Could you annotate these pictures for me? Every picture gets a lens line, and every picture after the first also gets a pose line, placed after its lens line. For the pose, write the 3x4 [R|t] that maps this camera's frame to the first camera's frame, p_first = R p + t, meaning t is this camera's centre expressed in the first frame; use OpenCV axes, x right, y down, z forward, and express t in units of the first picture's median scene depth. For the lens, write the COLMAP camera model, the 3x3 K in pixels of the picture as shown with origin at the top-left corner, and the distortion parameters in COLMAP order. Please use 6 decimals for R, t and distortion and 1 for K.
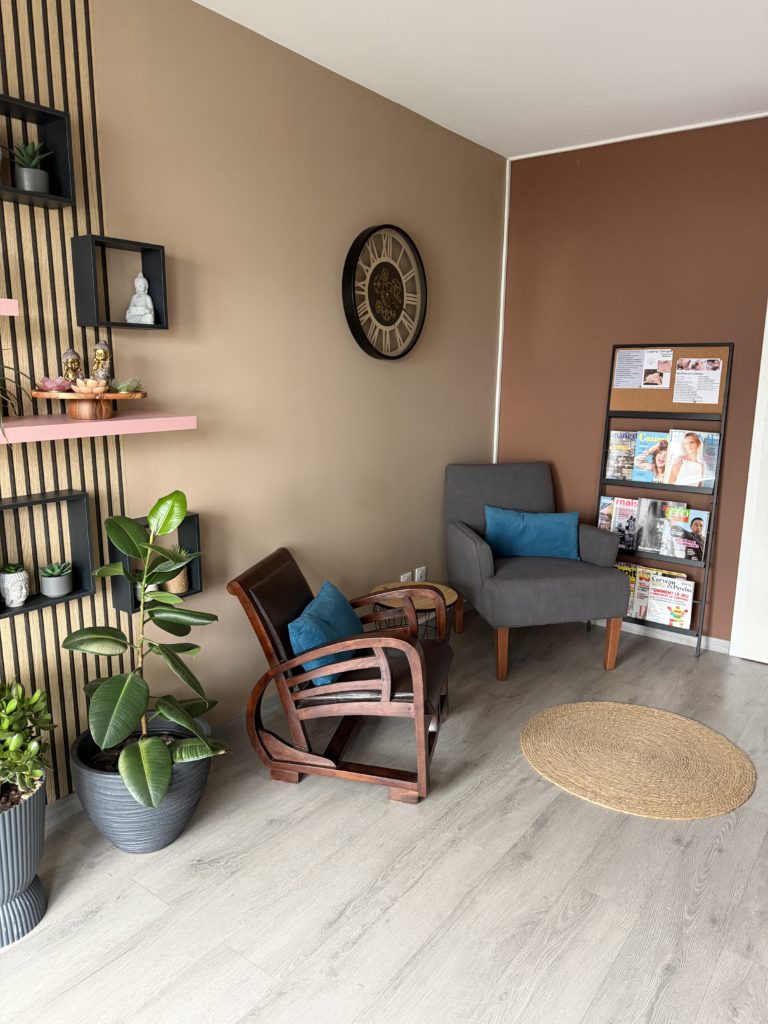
lens RADIAL K [[699.0, 0, 382.7], [0, 699.0, 506.0], [0, 0, 1]] dist [0.026900, -0.041811]
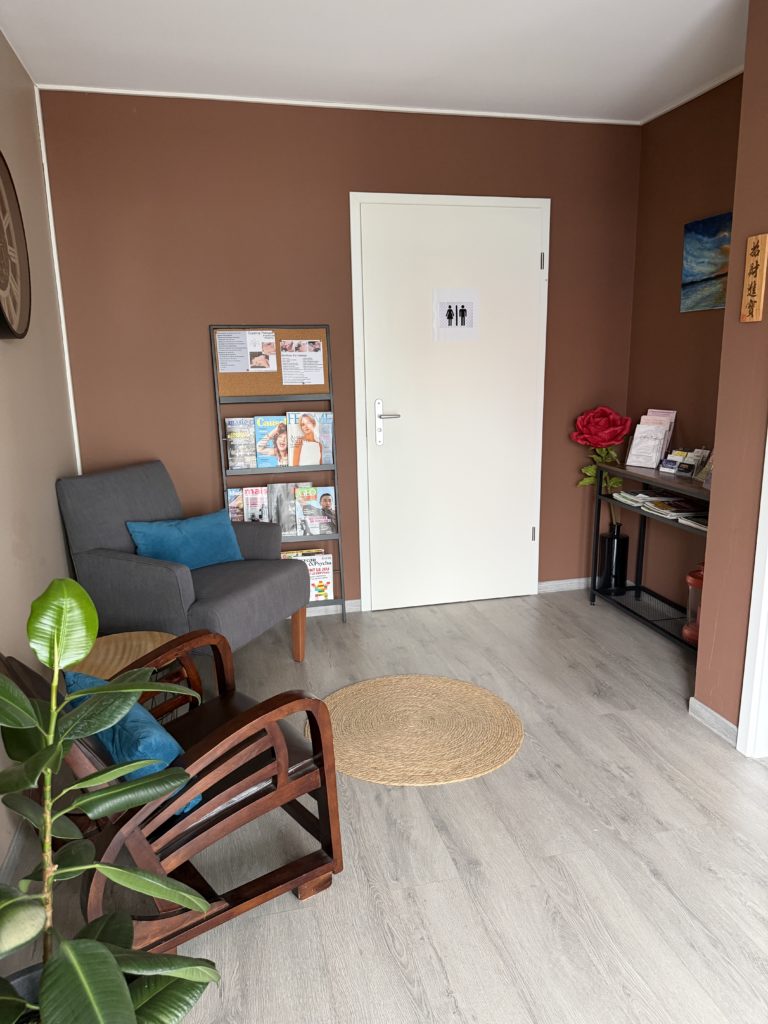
lens RADIAL K [[699.0, 0, 382.9], [0, 699.0, 519.7], [0, 0, 1]] dist [0.026900, -0.041811]
pose [[0.643708, -0.195112, 0.739981, -0.277119], [0.165395, 0.979569, 0.114408, -0.050542], [-0.747185, 0.048743, 0.662827, 0.244983]]
